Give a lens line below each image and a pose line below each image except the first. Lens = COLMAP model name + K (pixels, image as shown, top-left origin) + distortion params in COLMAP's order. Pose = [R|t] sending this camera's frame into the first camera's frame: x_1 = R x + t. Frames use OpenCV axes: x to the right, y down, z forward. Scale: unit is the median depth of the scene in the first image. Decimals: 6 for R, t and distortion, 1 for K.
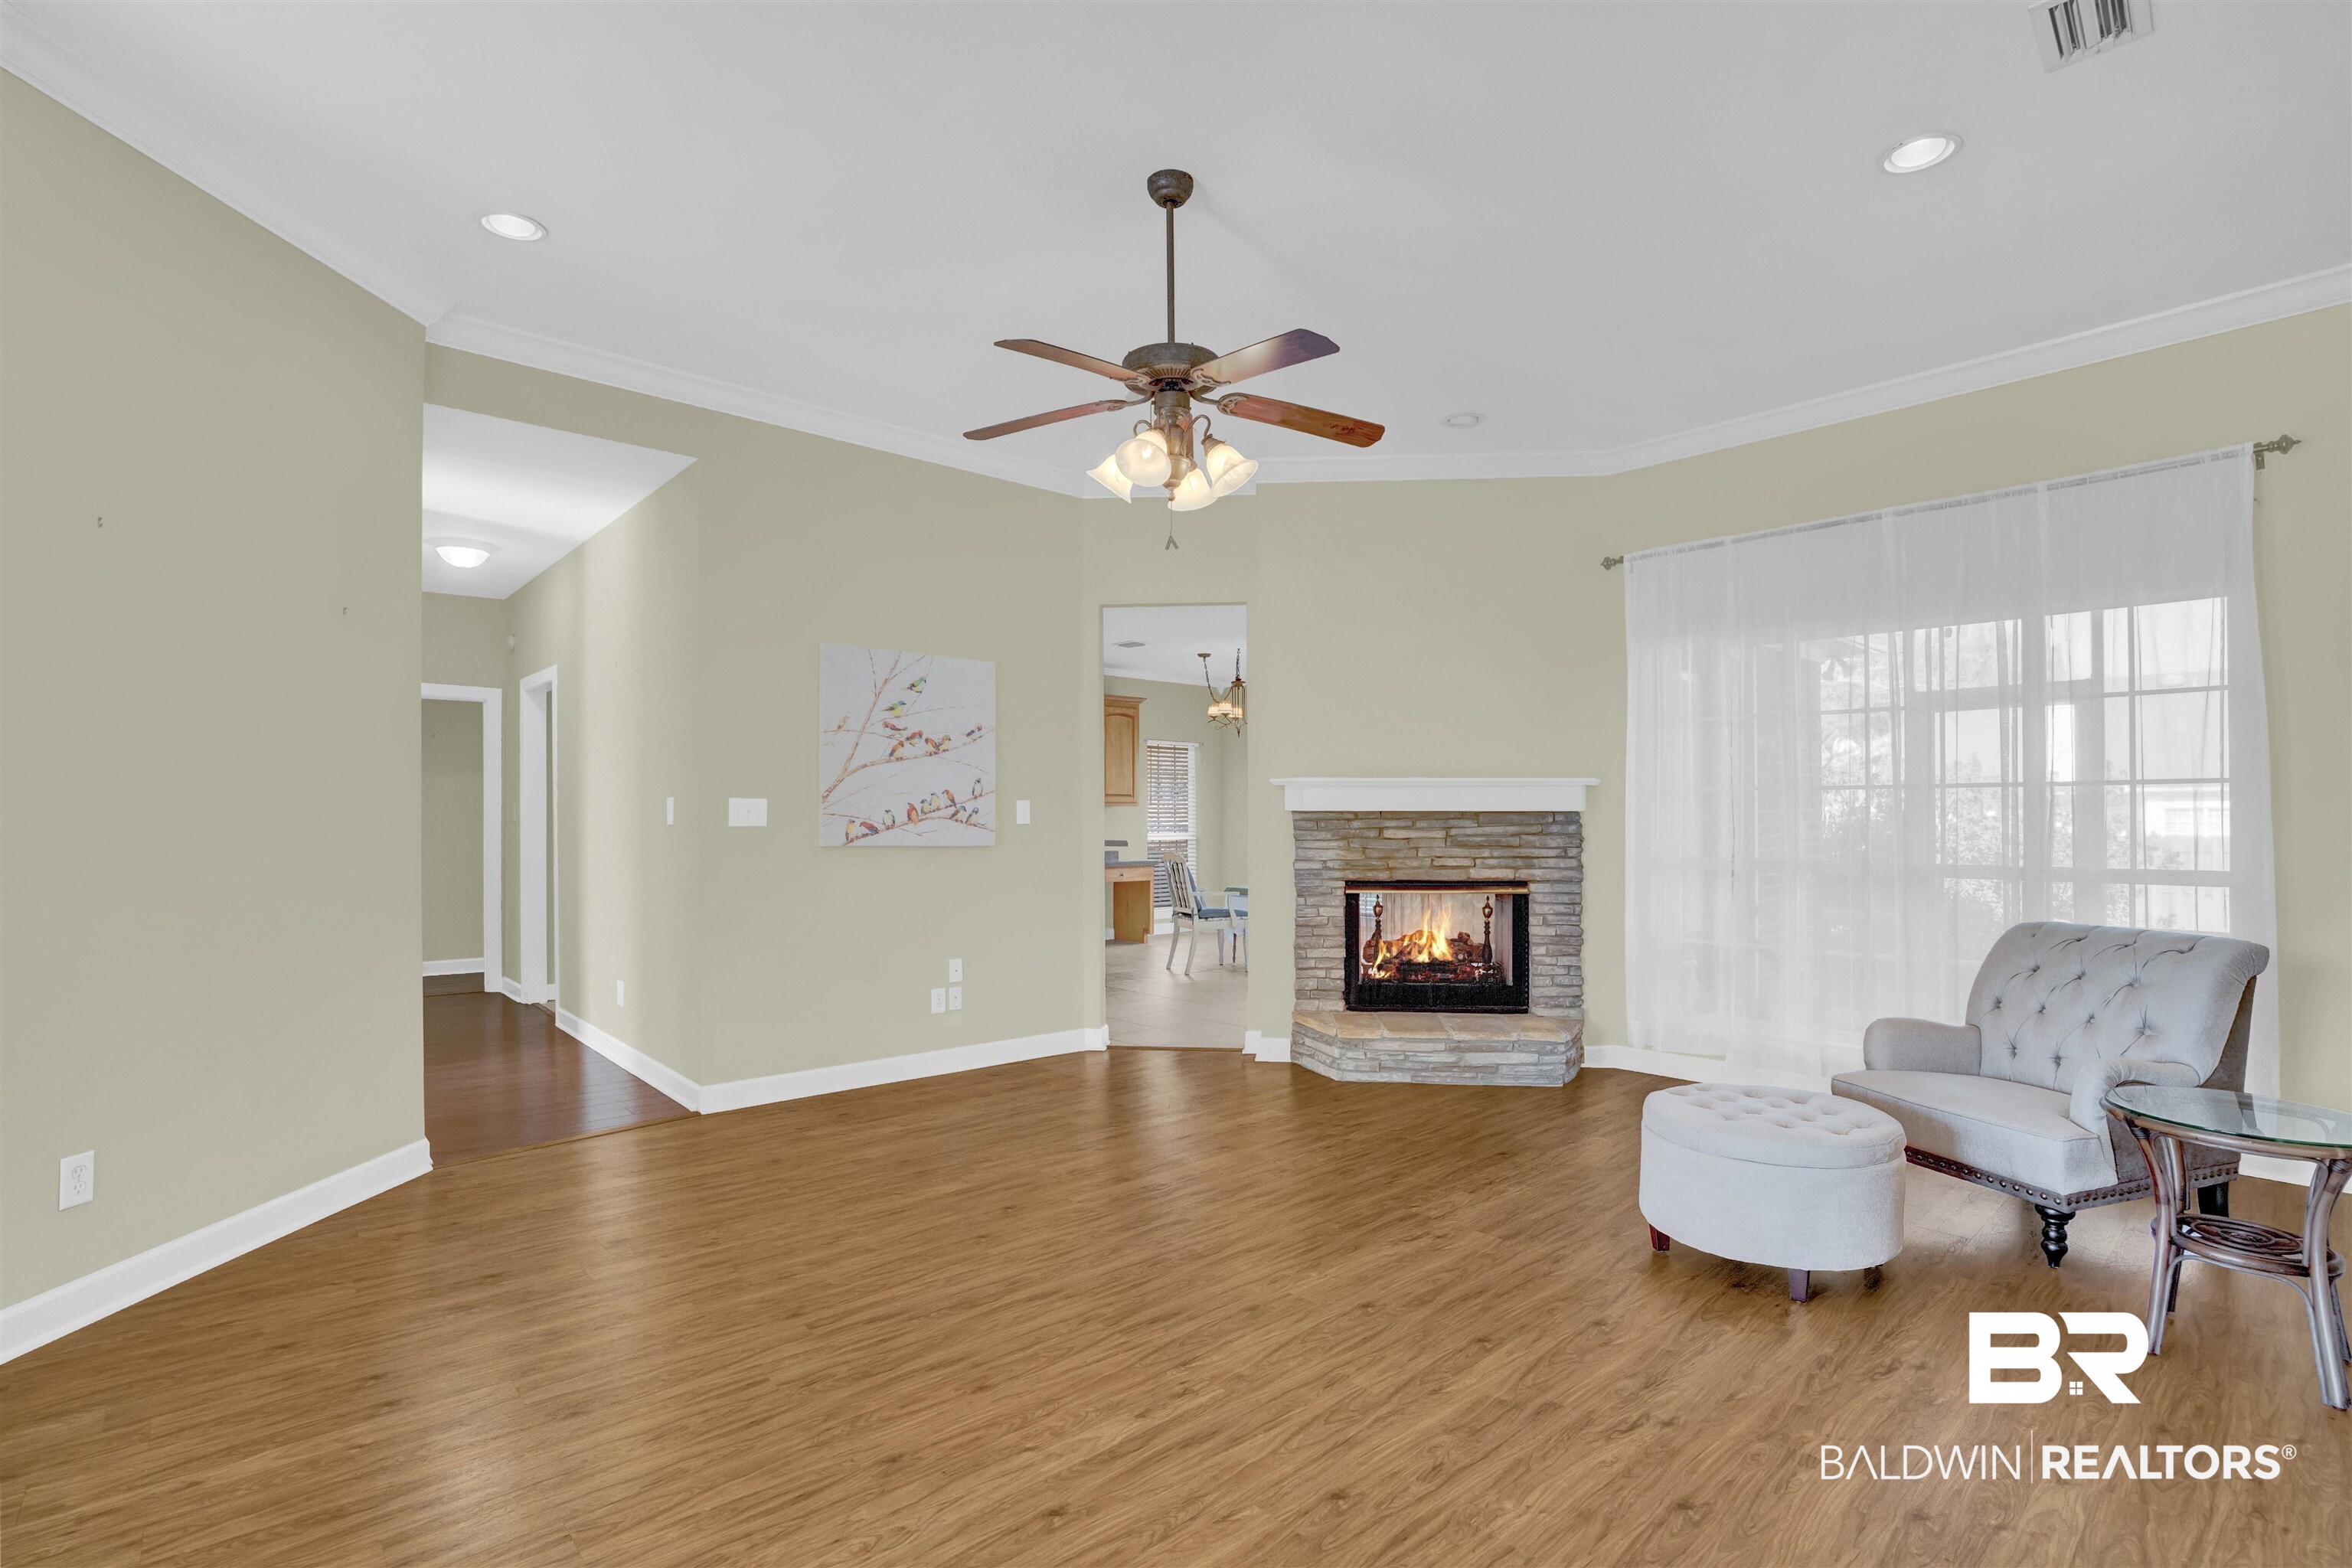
lens RADIAL K [[1096.8, 0, 1136.4], [0, 1096.8, 781.7], [0, 0, 1]] dist [-0.071424, 0.030561]
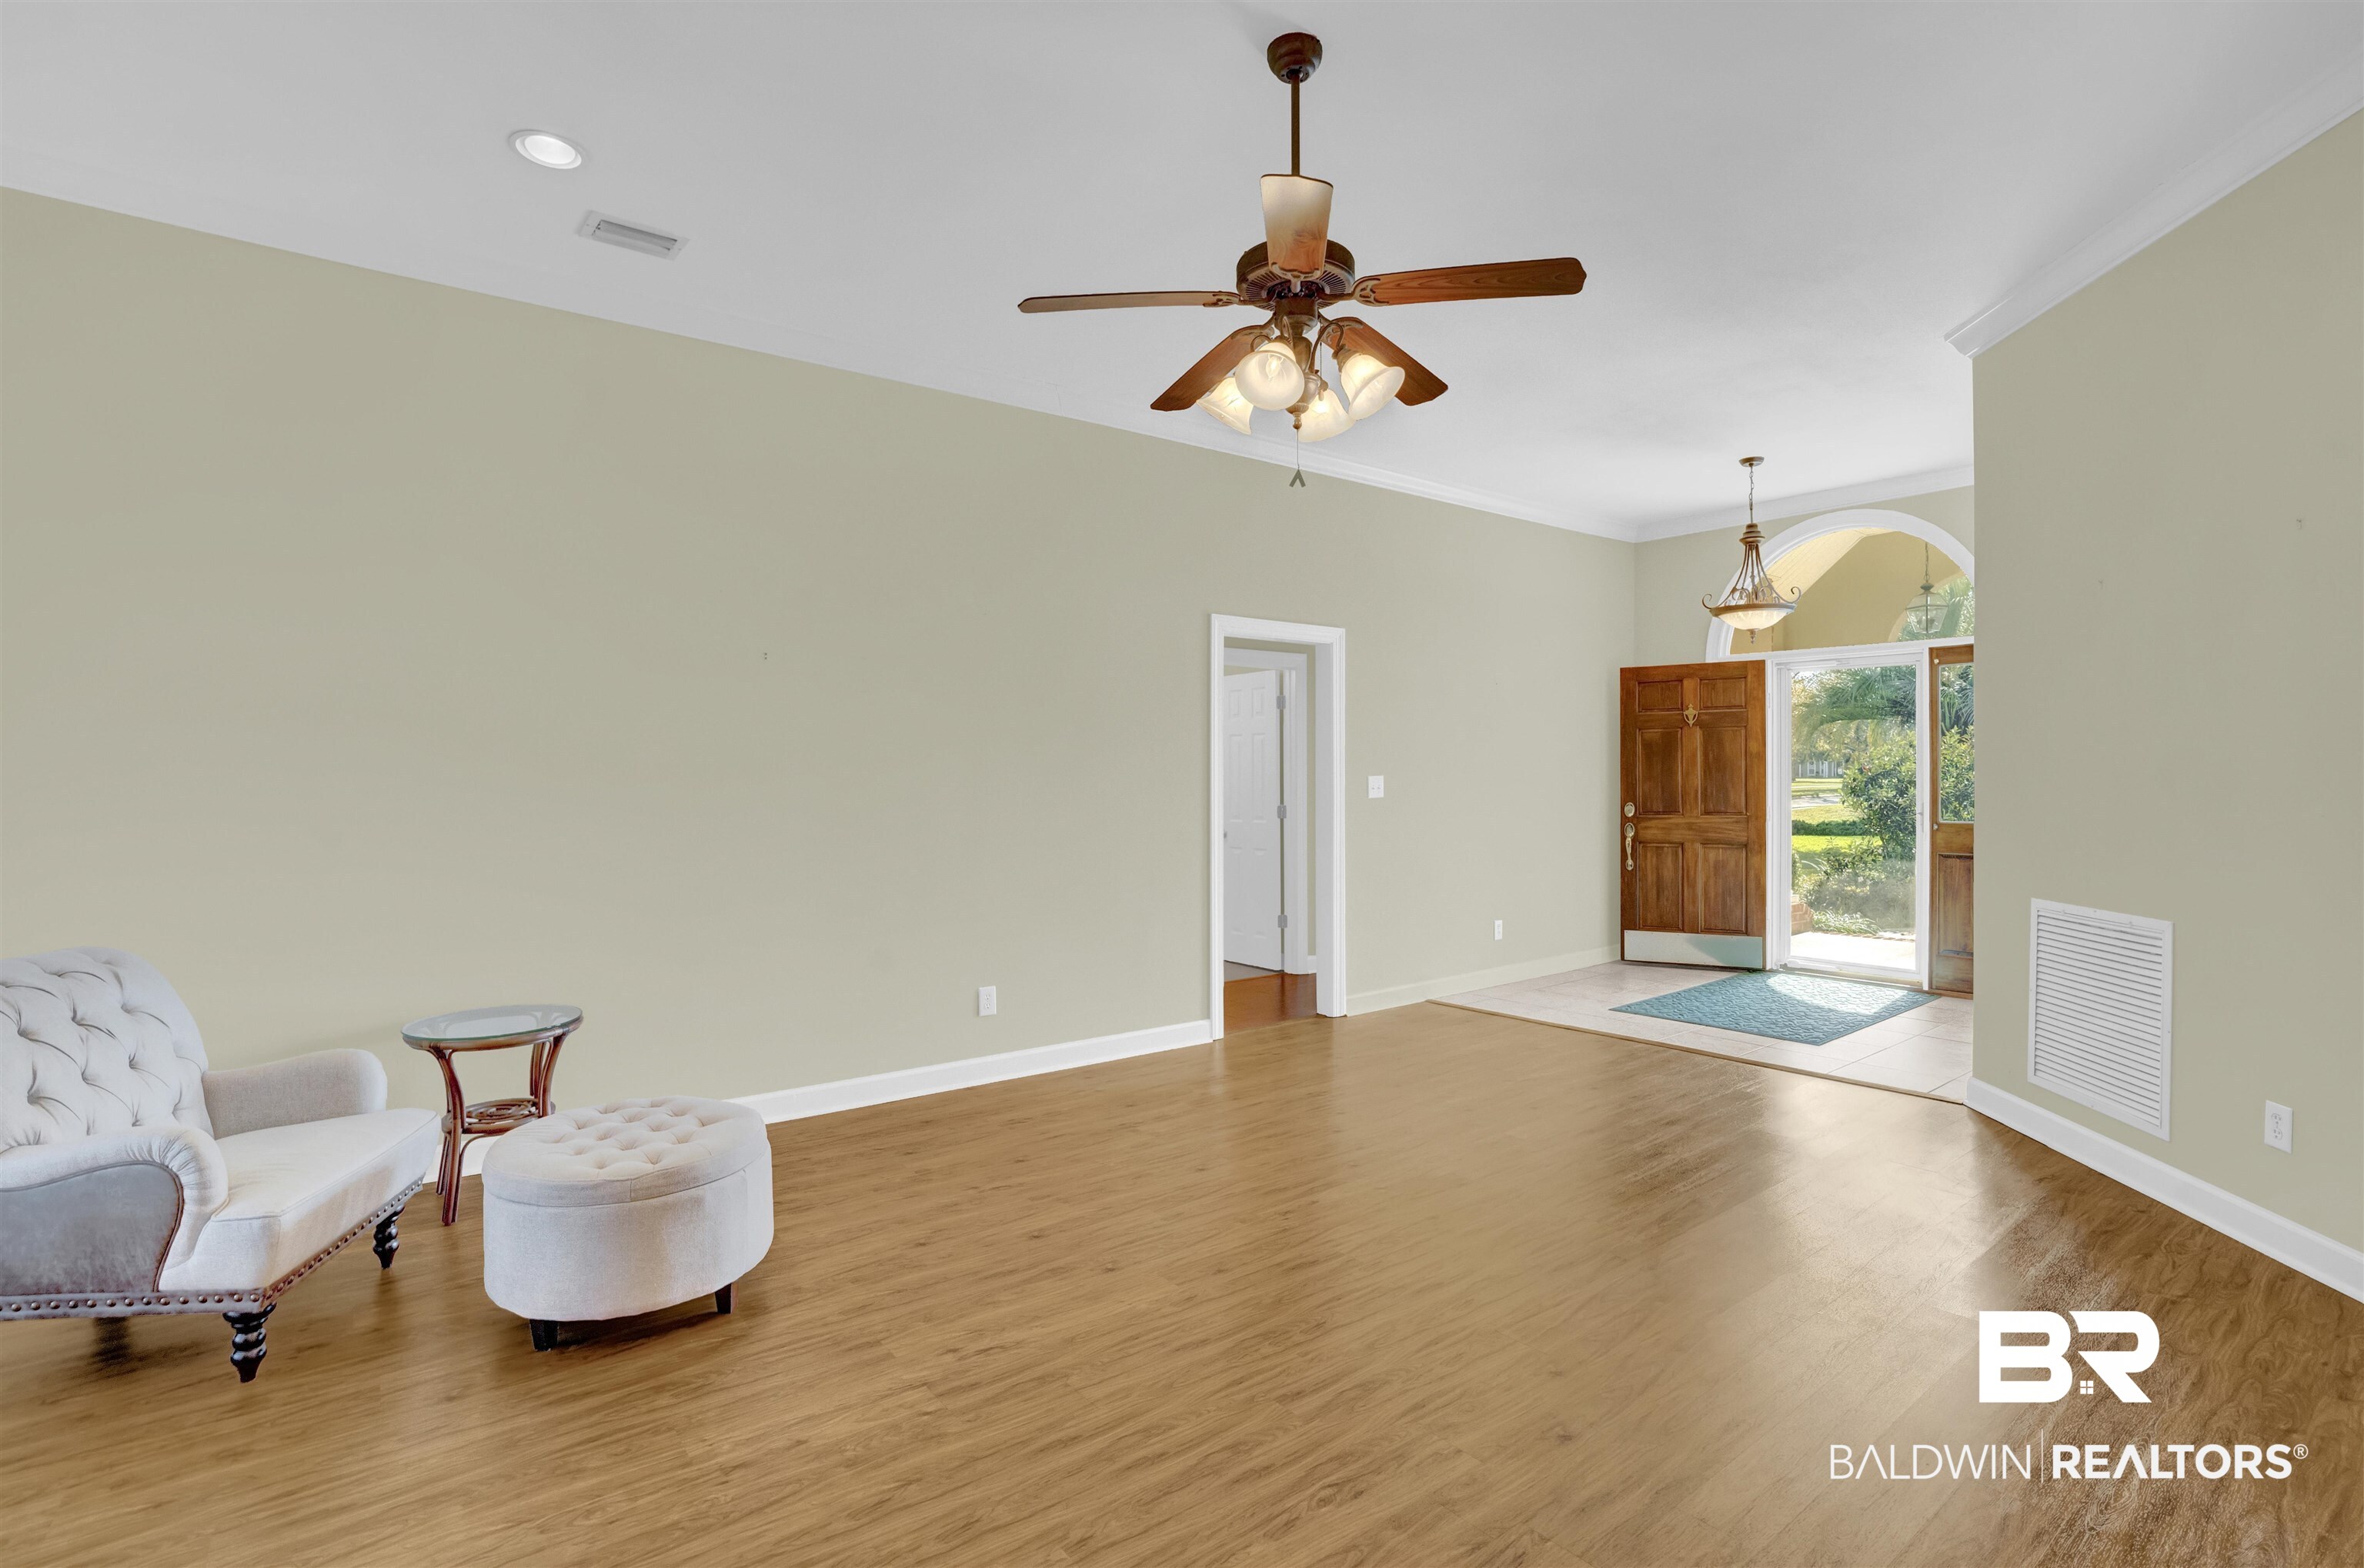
lens RADIAL K [[1102.3, 0, 1142.2], [0, 1102.3, 781.7], [0, 0, 1]] dist [-0.071424, 0.030561]
pose [[-0.996427, 0.002172, 0.084432, 0.048244], [-0.000069, 0.999648, -0.026535, 0.020888], [-0.084460, -0.026446, -0.996076, 1.079873]]
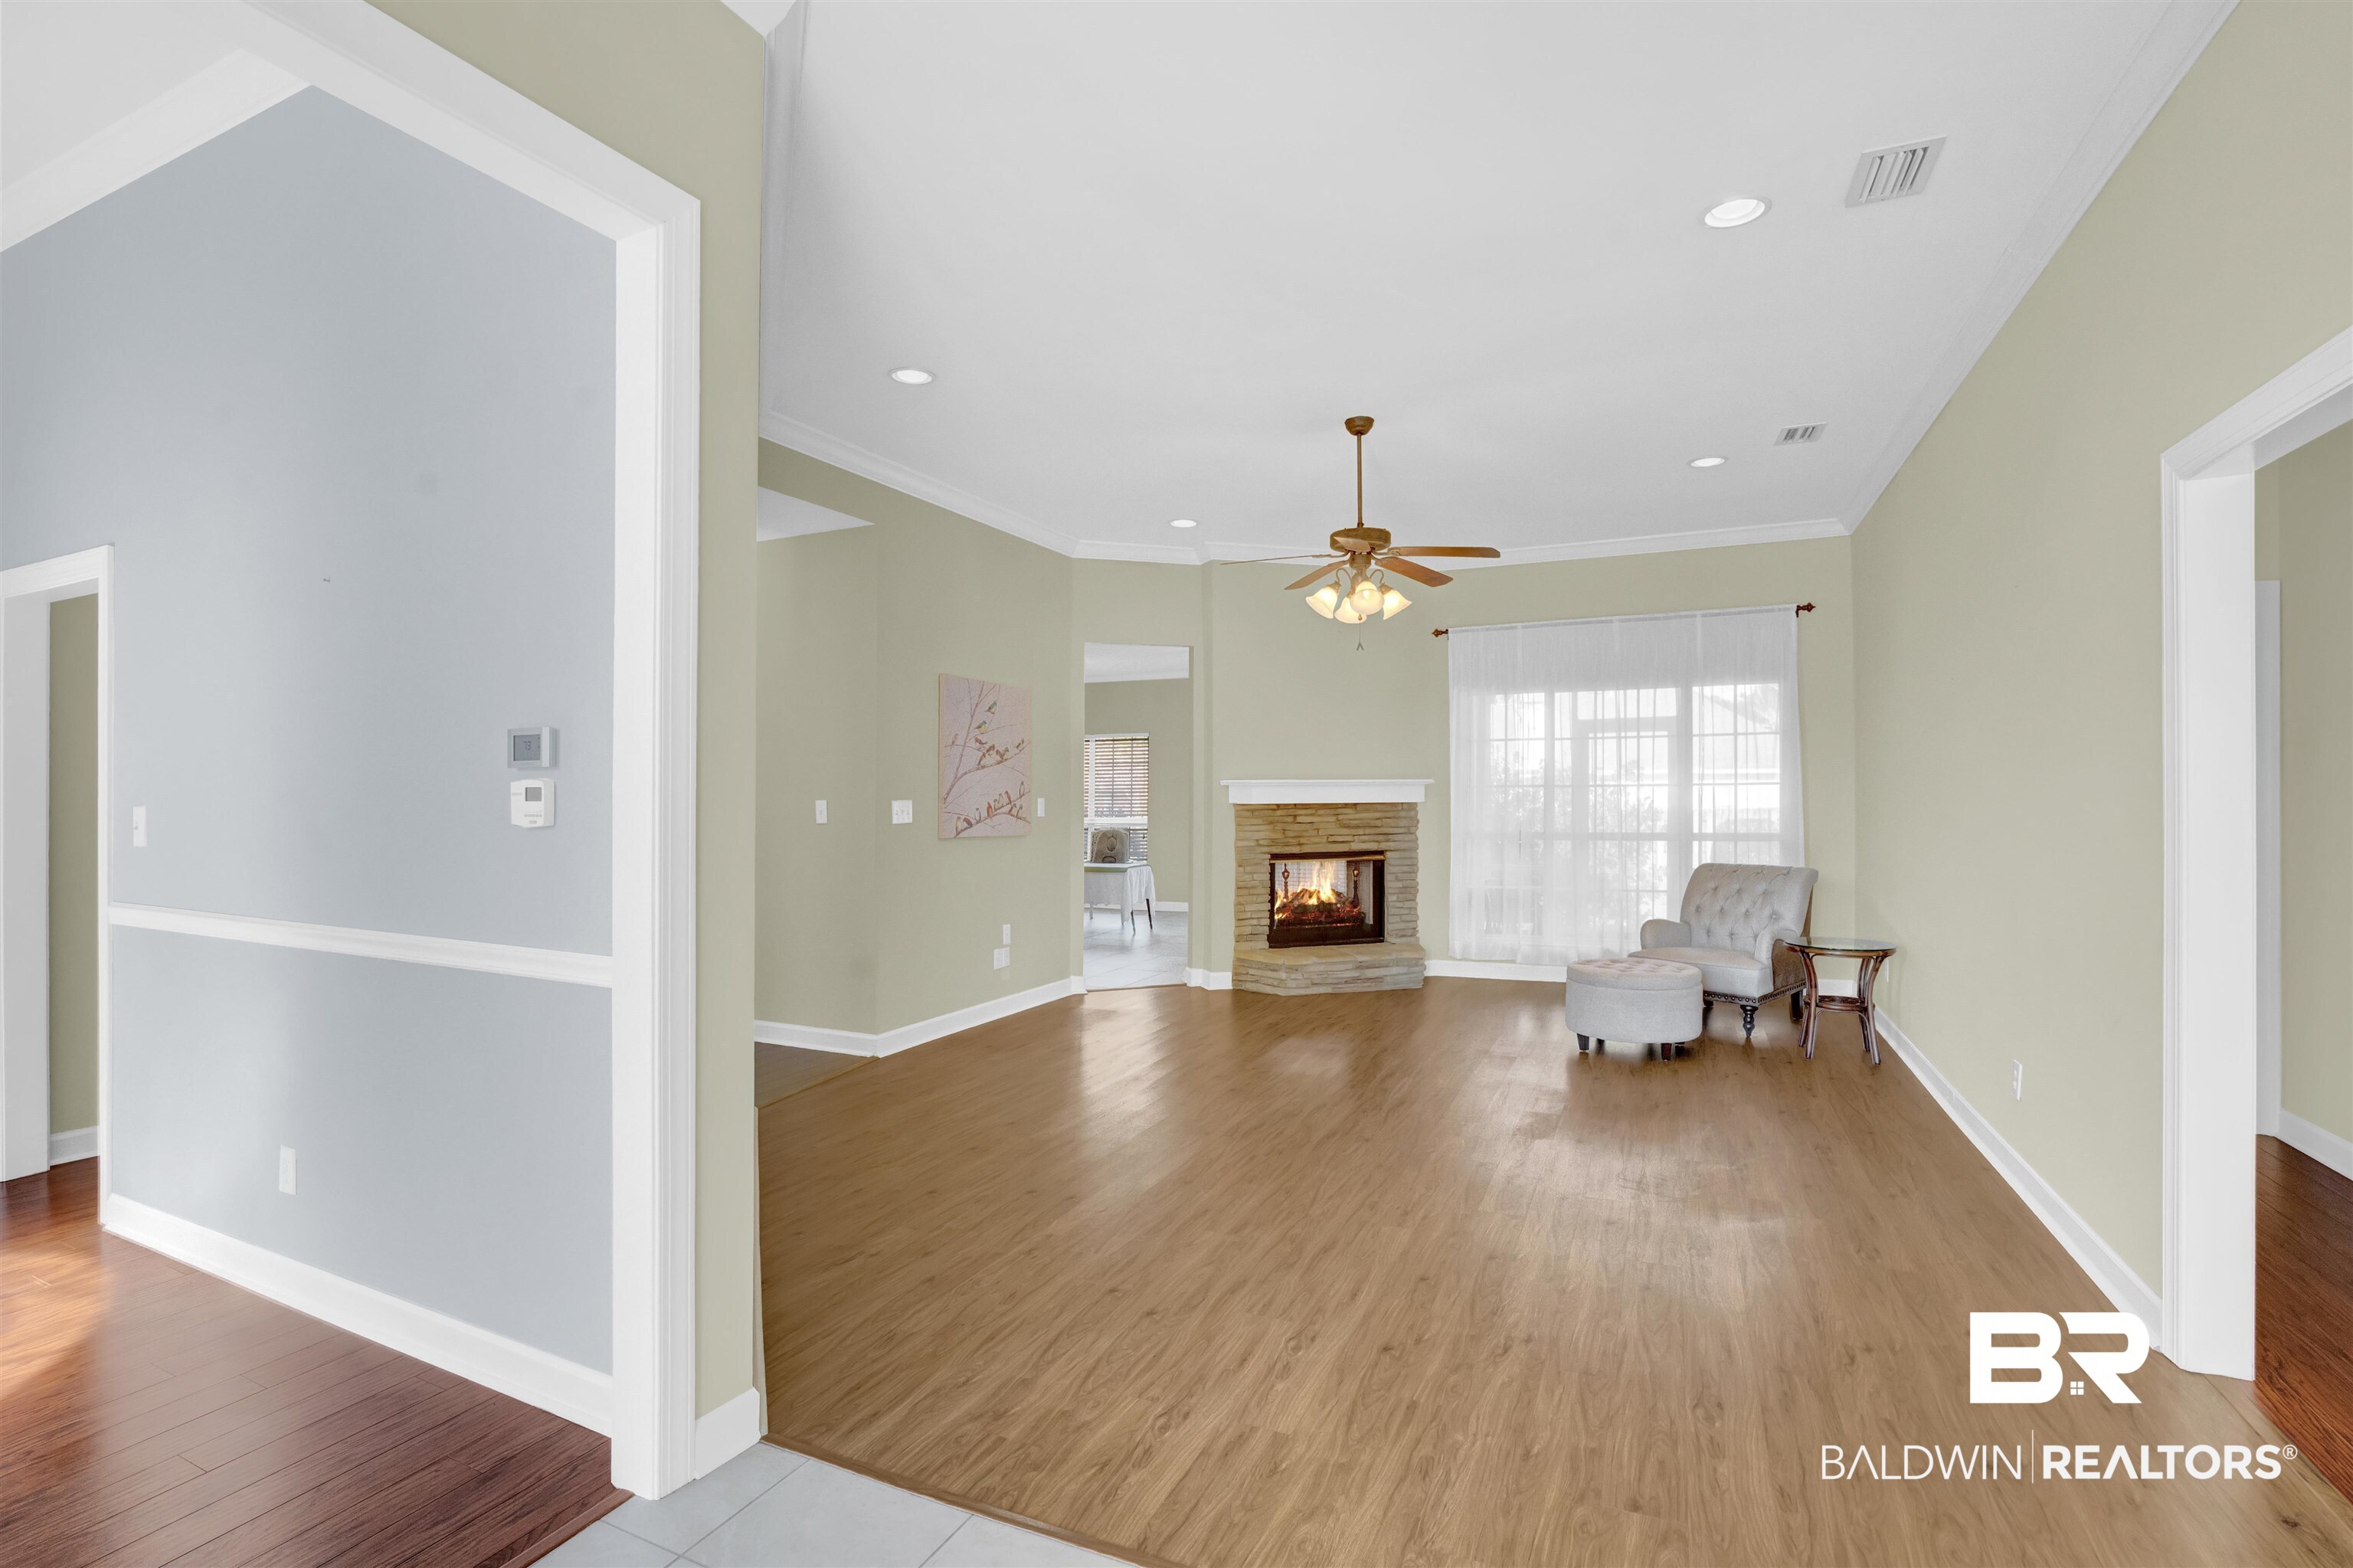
lens RADIAL K [[1124.2, 0, 1130.1], [0, 1124.2, 781.9], [0, 0, 1]] dist [-0.039013, 0.000123]
pose [[0.919571, -0.005404, 0.392886, -0.559092], [-0.002194, 0.999819, 0.018885, -0.028297], [-0.392917, -0.018228, 0.919393, -0.246003]]
